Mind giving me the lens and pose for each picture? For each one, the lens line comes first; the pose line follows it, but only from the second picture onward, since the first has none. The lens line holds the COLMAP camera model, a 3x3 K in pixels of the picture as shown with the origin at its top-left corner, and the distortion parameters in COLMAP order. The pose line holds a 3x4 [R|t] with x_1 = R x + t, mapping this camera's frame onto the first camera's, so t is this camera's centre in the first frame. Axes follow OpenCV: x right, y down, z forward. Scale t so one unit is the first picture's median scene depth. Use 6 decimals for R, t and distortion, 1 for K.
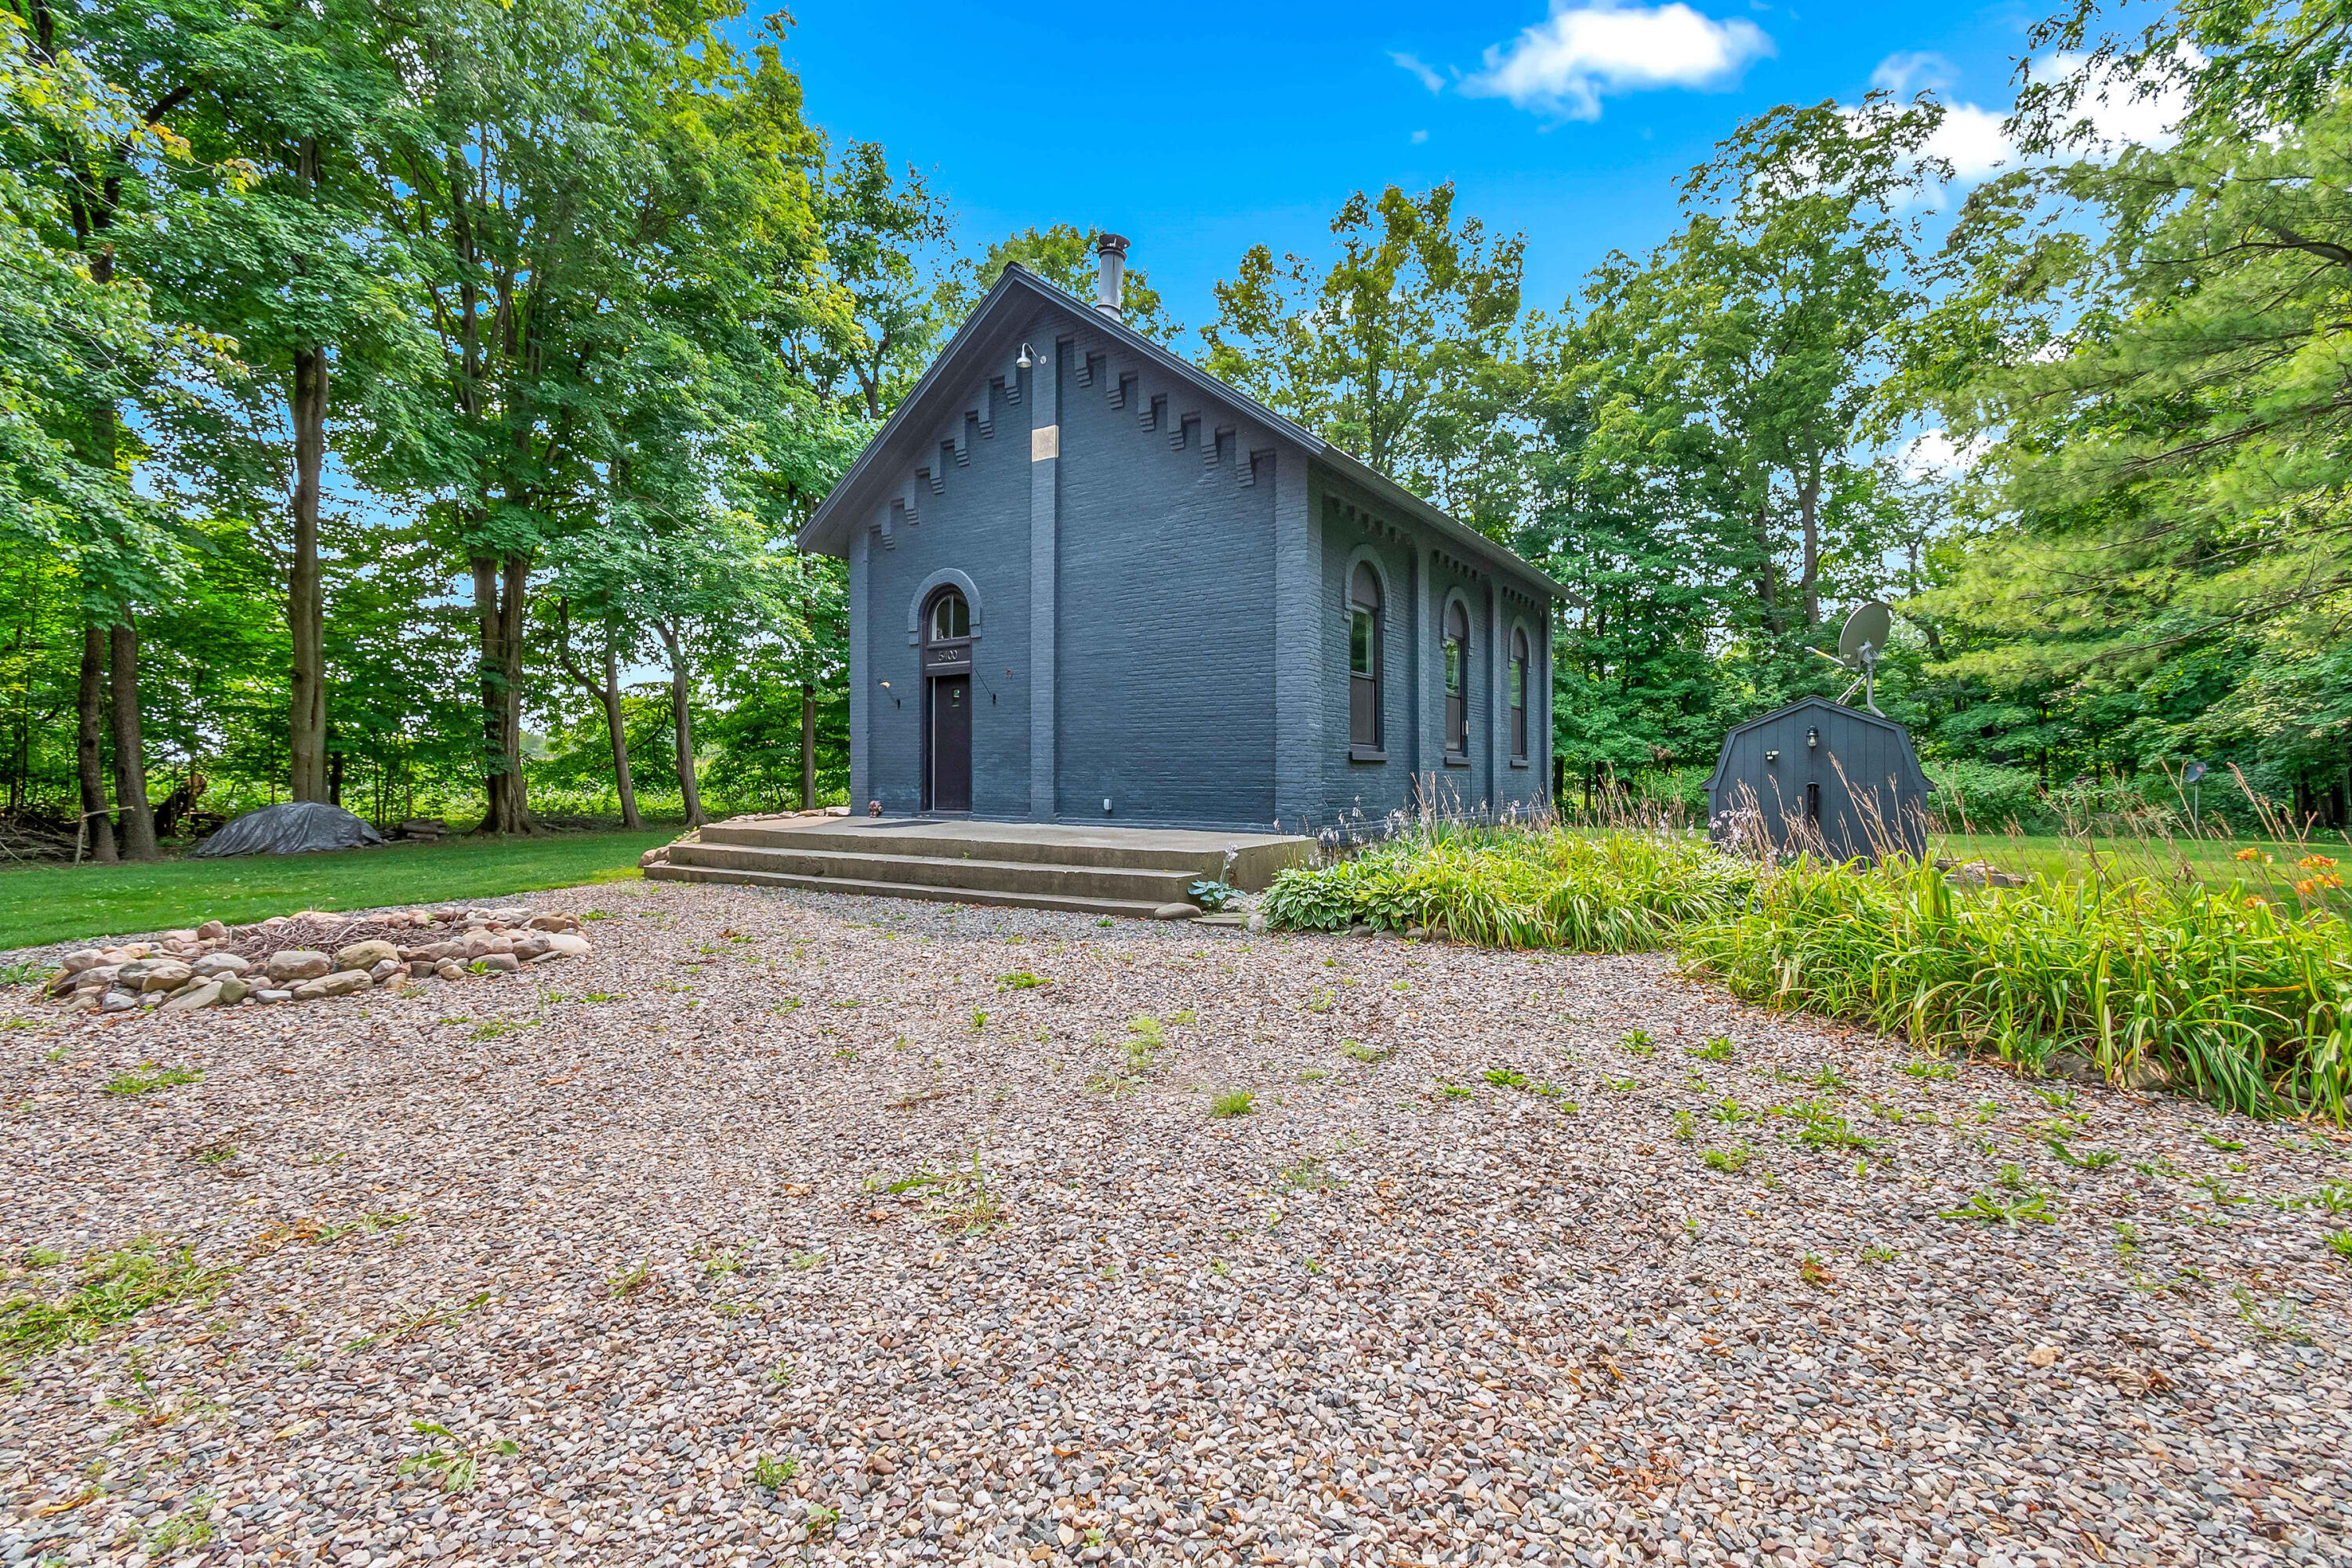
lens RADIAL K [[1117.0, 0, 1154.9], [0, 1117.0, 774.1], [0, 0, 1]] dist [0.003428, 0.000029]
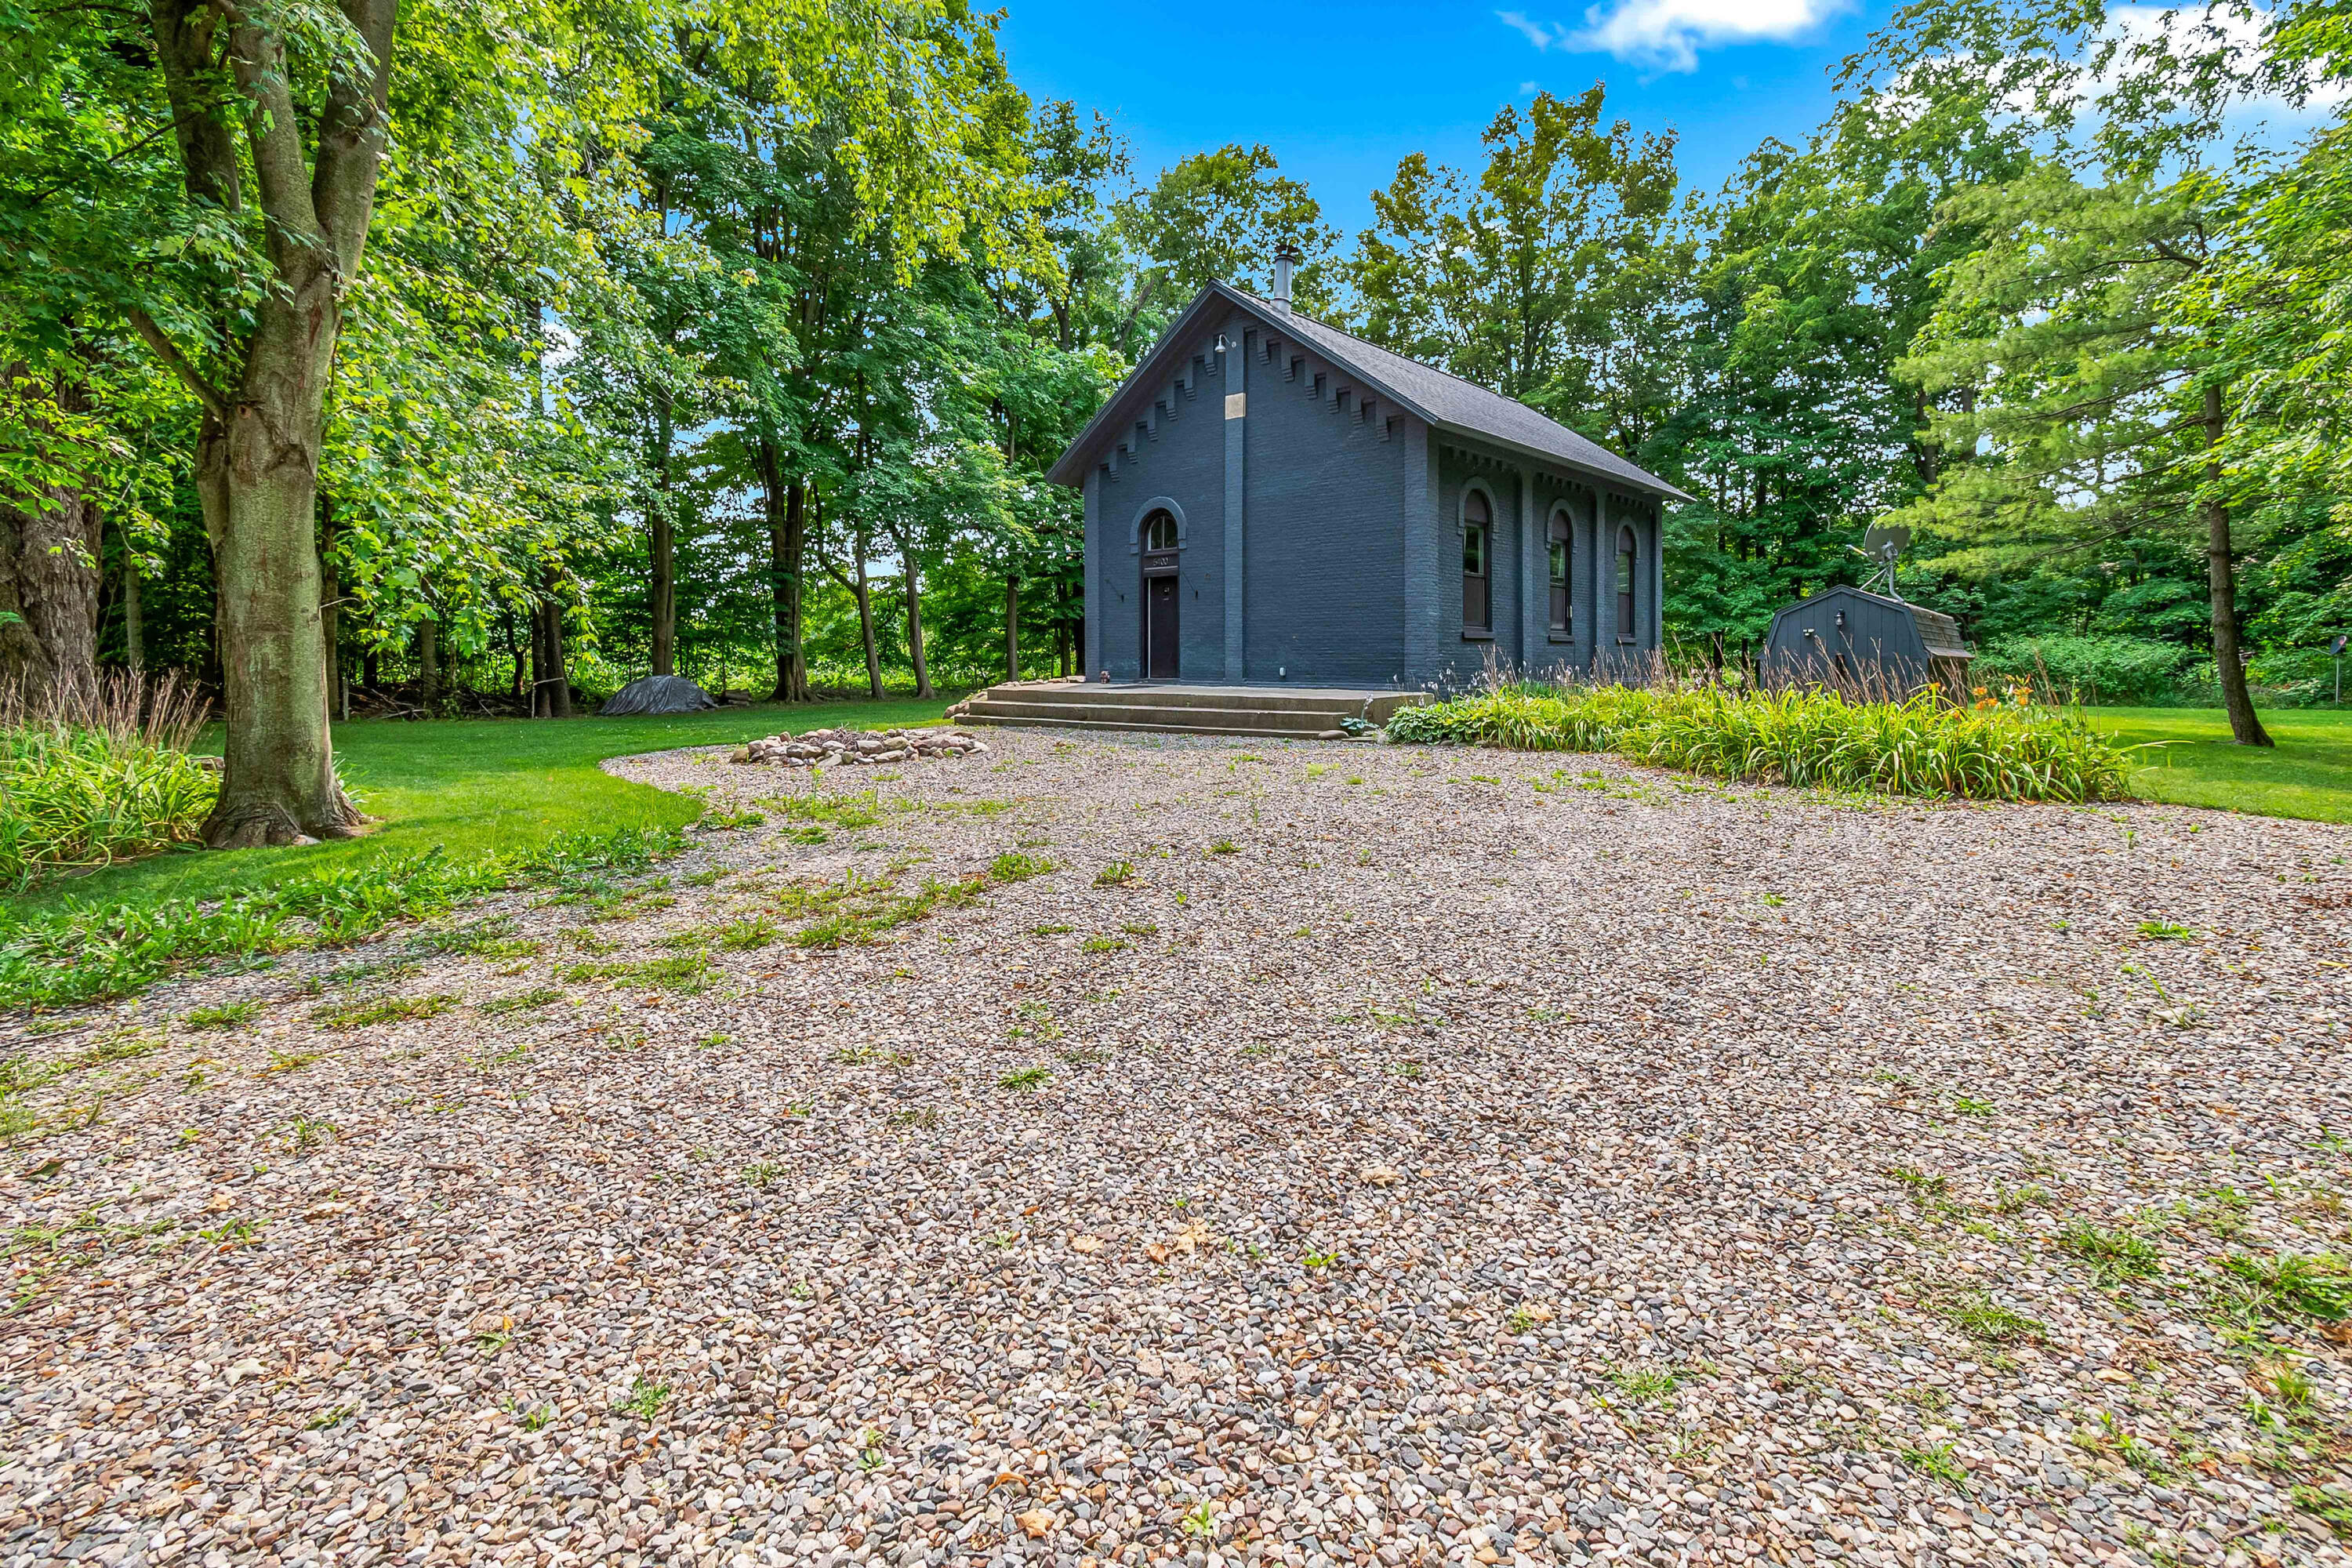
lens RADIAL K [[1014.8, 0, 1177.0], [0, 1014.8, 682.8], [0, 0, 1]] dist [0.001684, 0.000205]
pose [[0.990909, 0.000054, -0.134533, -0.002530], [0.003894, 0.999570, 0.029079, 0.004117], [0.134477, -0.029339, 0.990482, -0.244731]]
